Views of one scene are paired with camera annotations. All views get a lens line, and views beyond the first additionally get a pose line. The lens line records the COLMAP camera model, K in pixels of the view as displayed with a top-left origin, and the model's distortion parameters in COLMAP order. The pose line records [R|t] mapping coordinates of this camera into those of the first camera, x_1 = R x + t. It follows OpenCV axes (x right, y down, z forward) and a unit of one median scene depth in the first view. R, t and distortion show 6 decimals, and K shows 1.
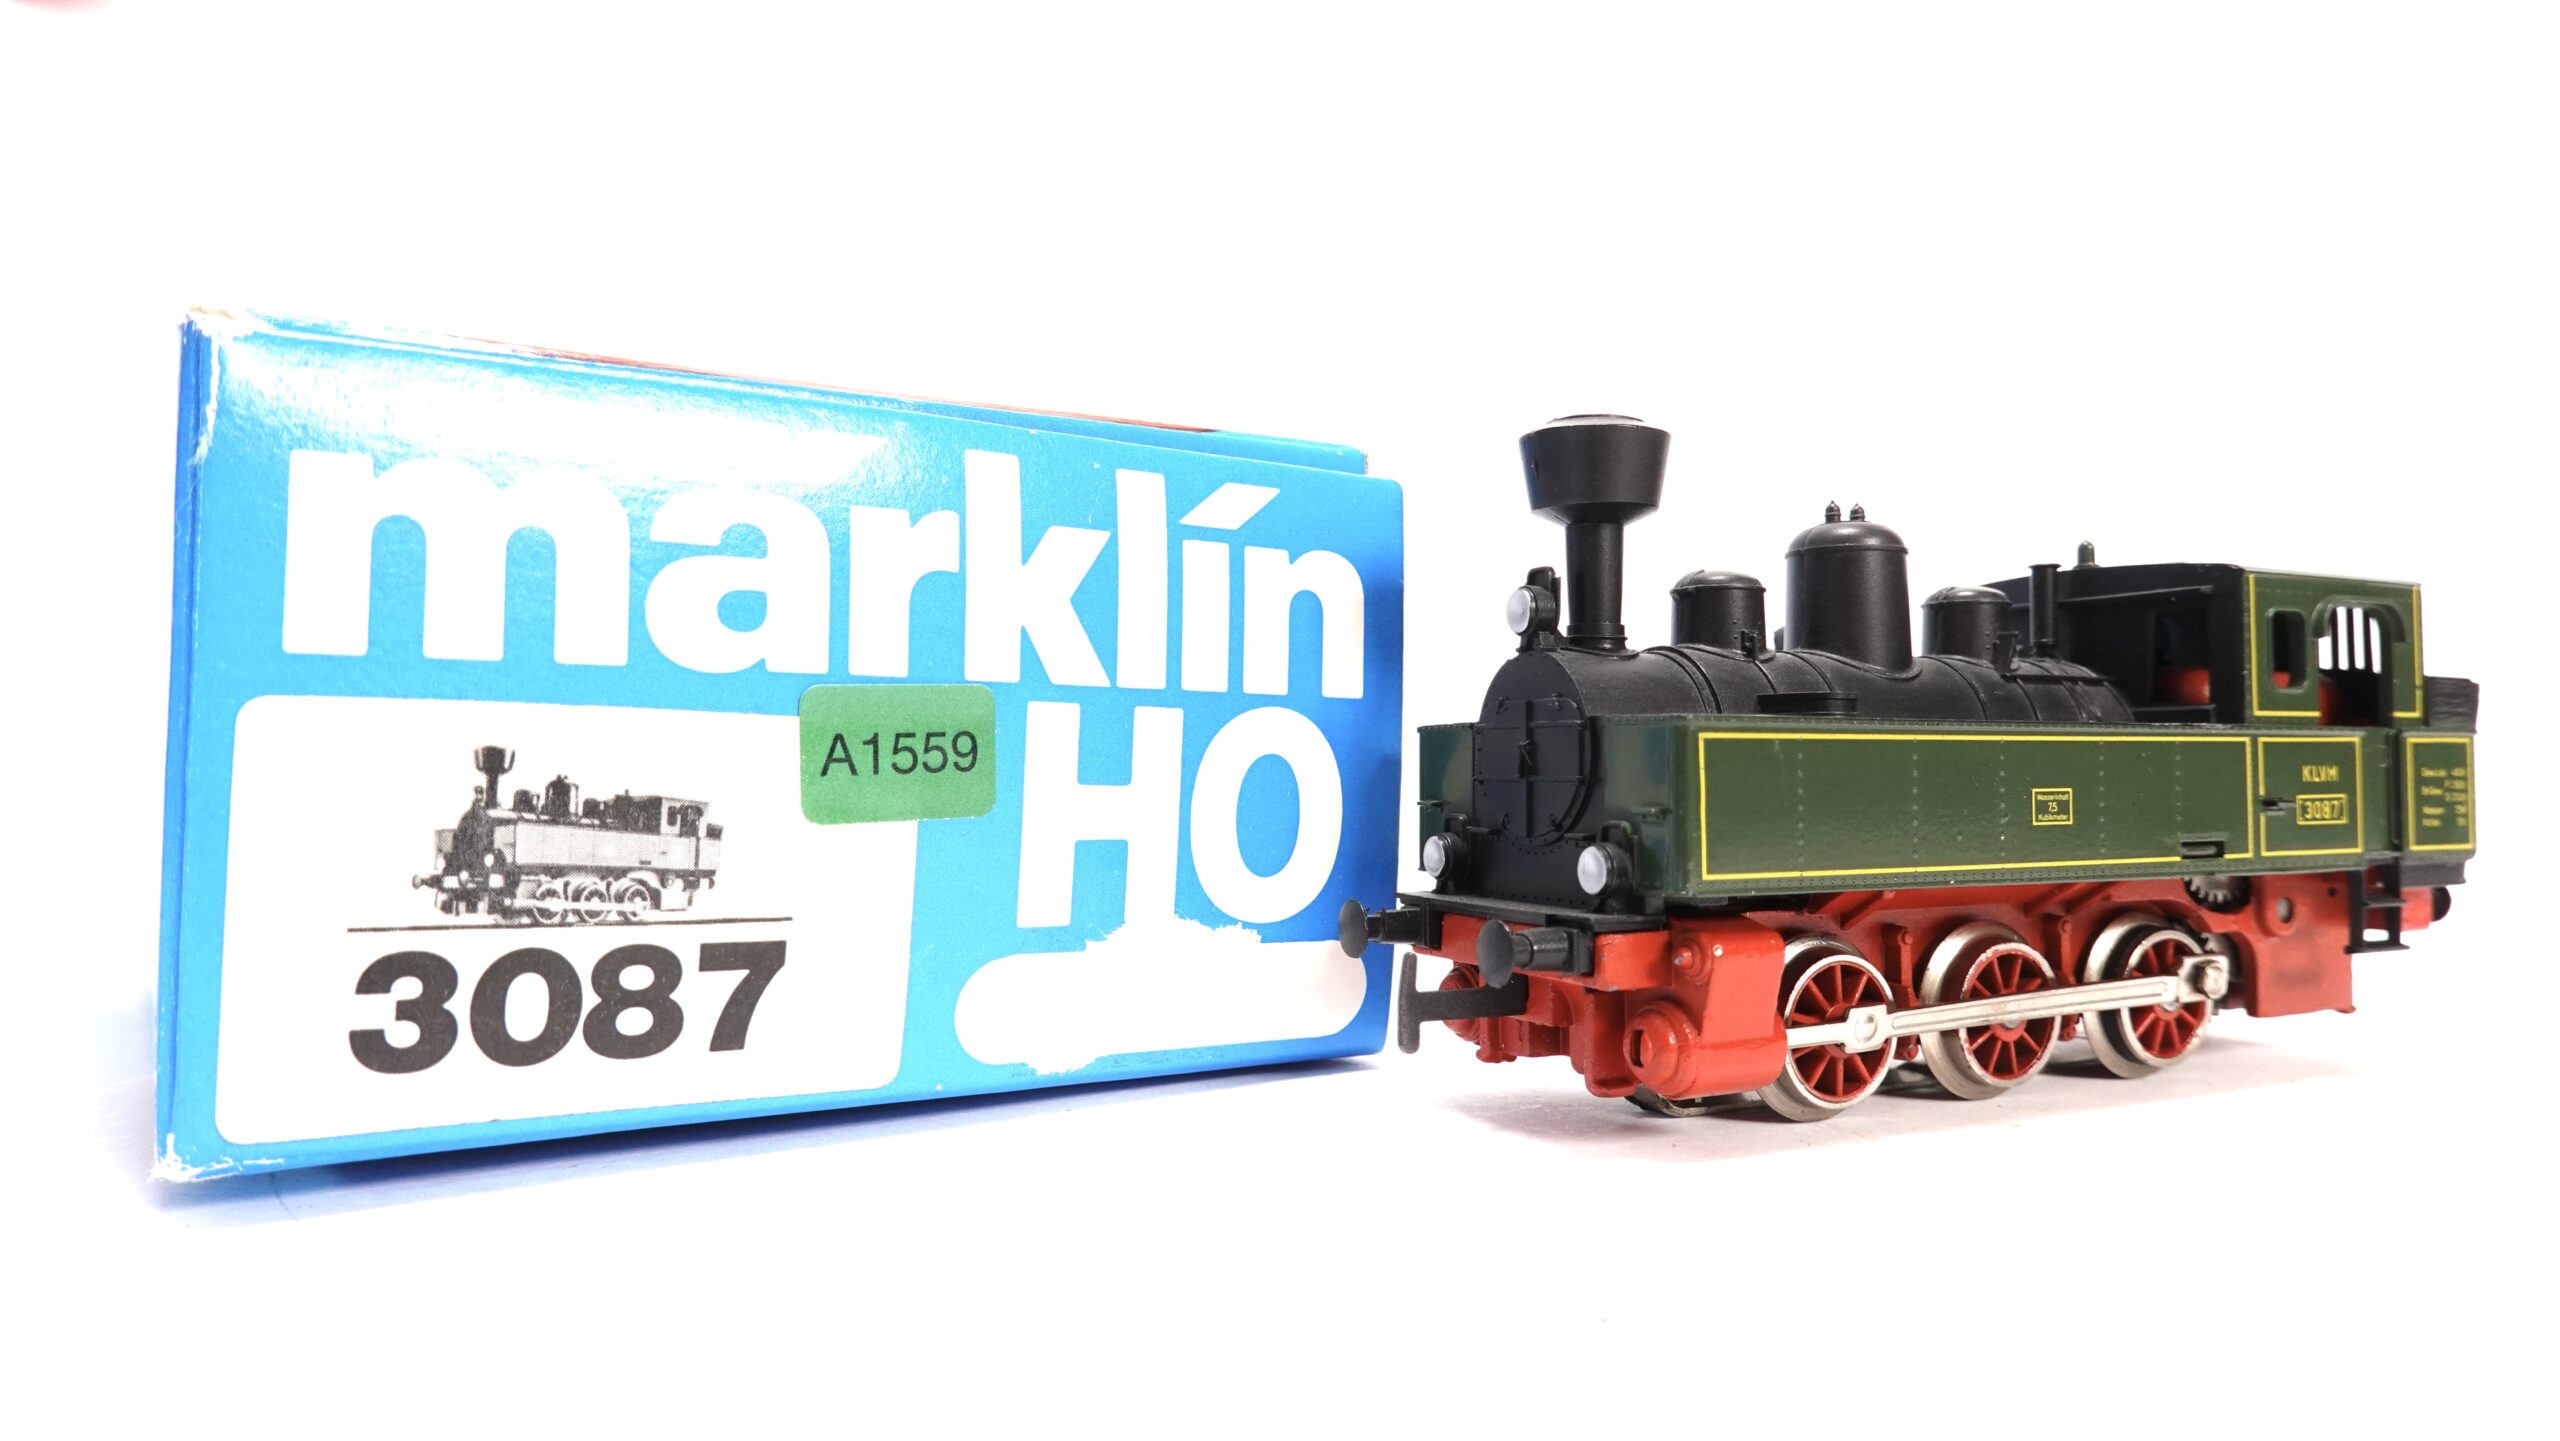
lens RADIAL K [[1715.6, 0, 1280.0], [0, 1715.6, 720.5], [0, 0, 1]] dist [-0.005111, -0.001322]
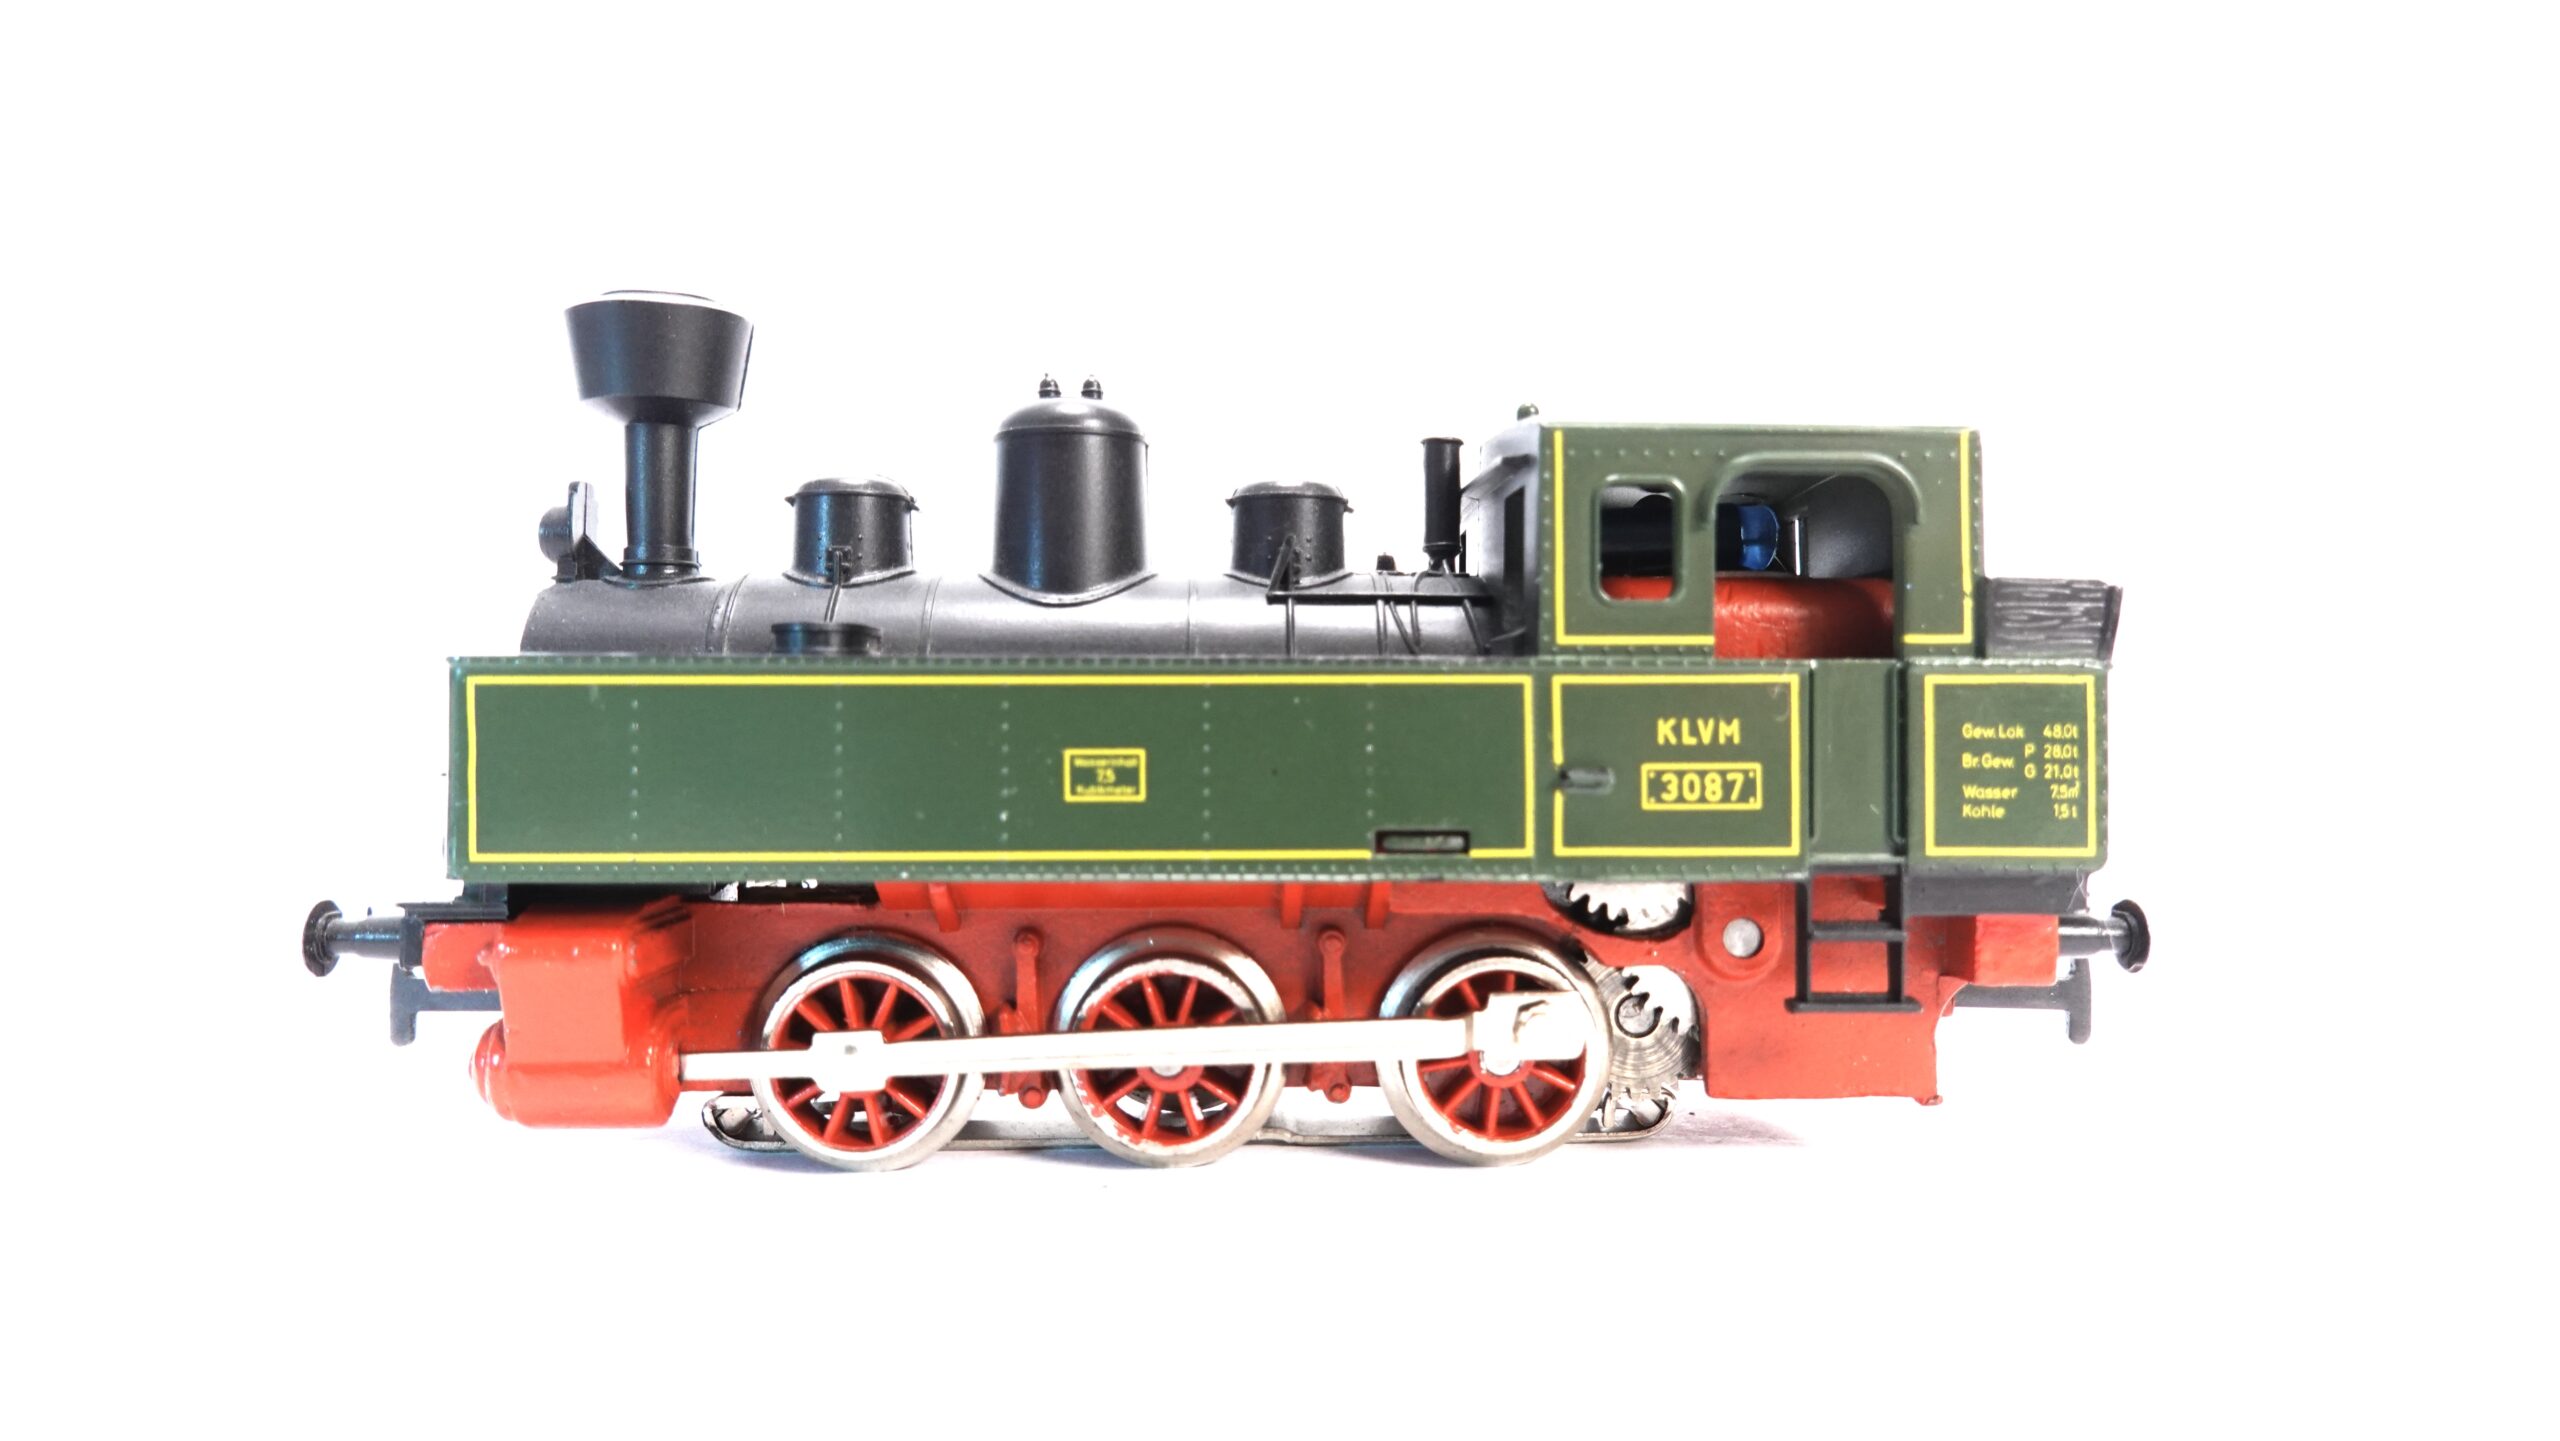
lens RADIAL K [[1648.7, 0, 1280.0], [0, 1648.7, 720.5], [0, 0, 1]] dist [0.066620, -0.000038]
pose [[0.908381, 0.002463, -0.418136, 1.037519], [0.009537, 0.999601, 0.026605, 0.012082], [0.418035, -0.028155, 0.907995, 0.515951]]
